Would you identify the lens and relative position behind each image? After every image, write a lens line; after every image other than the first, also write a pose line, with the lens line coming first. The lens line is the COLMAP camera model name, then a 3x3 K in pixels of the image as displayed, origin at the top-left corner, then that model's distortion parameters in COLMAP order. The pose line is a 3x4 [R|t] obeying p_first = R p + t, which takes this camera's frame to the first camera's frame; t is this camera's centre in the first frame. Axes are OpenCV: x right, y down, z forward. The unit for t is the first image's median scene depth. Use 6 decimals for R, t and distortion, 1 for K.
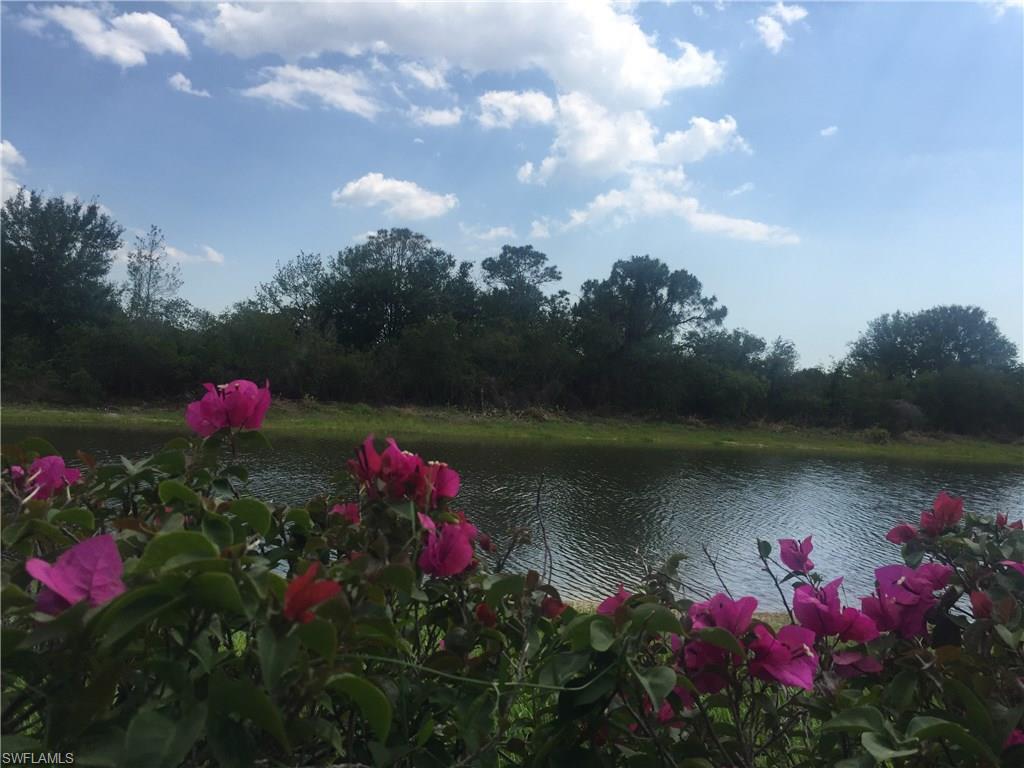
lens RADIAL K [[898.9, 0, 538.9], [0, 898.9, 357.1], [0, 0, 1]] dist [0.057471, 0.003570]
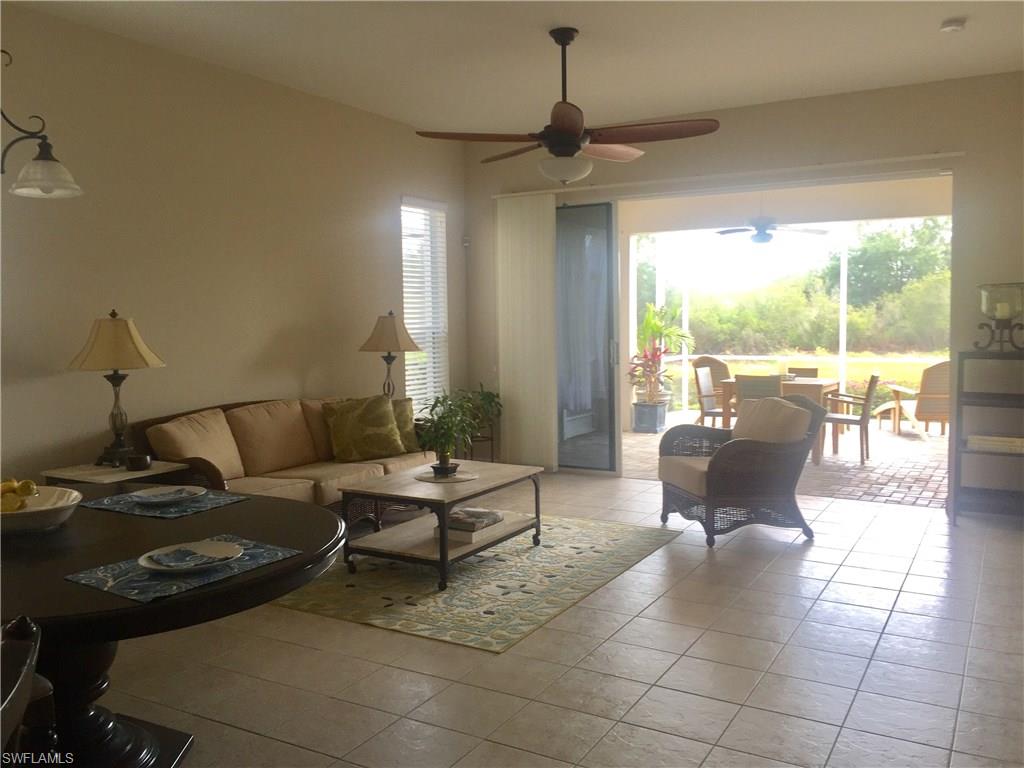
lens RADIAL K [[898.9, 0, 488.7], [0, 898.9, 366.9], [0, 0, 1]] dist [0.057471, 0.003570]
pose [[0.815370, -0.037505, -0.577724, 0.086383], [0.078885, 0.995790, 0.046689, -0.024094], [0.573540, -0.083642, 0.814896, -0.265556]]
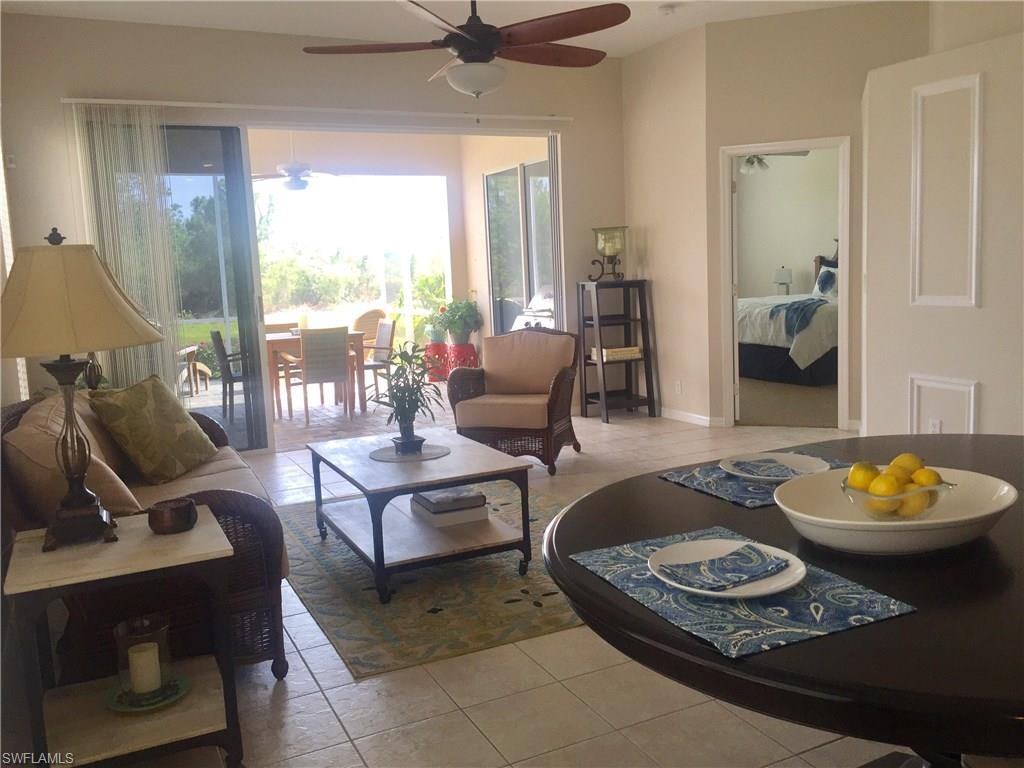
lens RADIAL K [[898.9, 0, 510.4], [0, 898.9, 367.2], [0, 0, 1]] dist [0.057471, 0.003570]
pose [[0.928891, -0.144516, 0.340994, 0.001287], [0.092670, 0.982132, 0.163794, -0.027337], [-0.358572, -0.120547, 0.925686, -0.262917]]
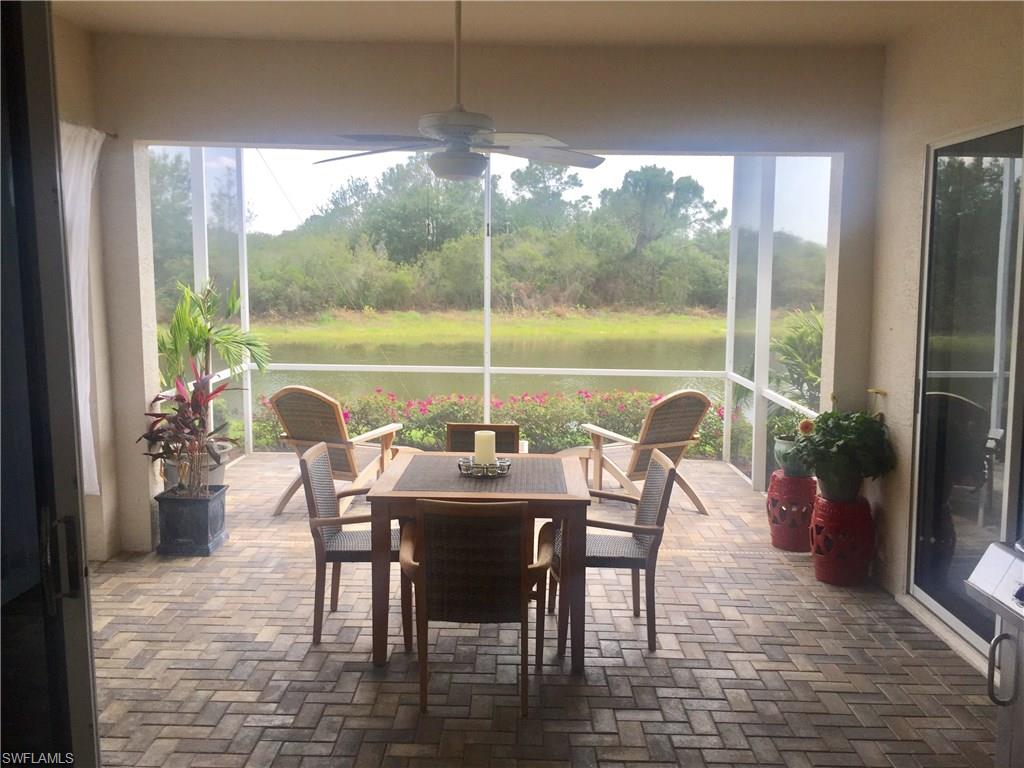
lens RADIAL K [[898.9, 0, 507.5], [0, 898.9, 385.2], [0, 0, 1]] dist [0.057471, 0.003570]
pose [[0.994508, -0.039309, -0.096993, 0.037684], [0.054309, 0.986070, 0.157216, -0.030304], [0.089462, -0.161620, 0.982790, -0.161261]]
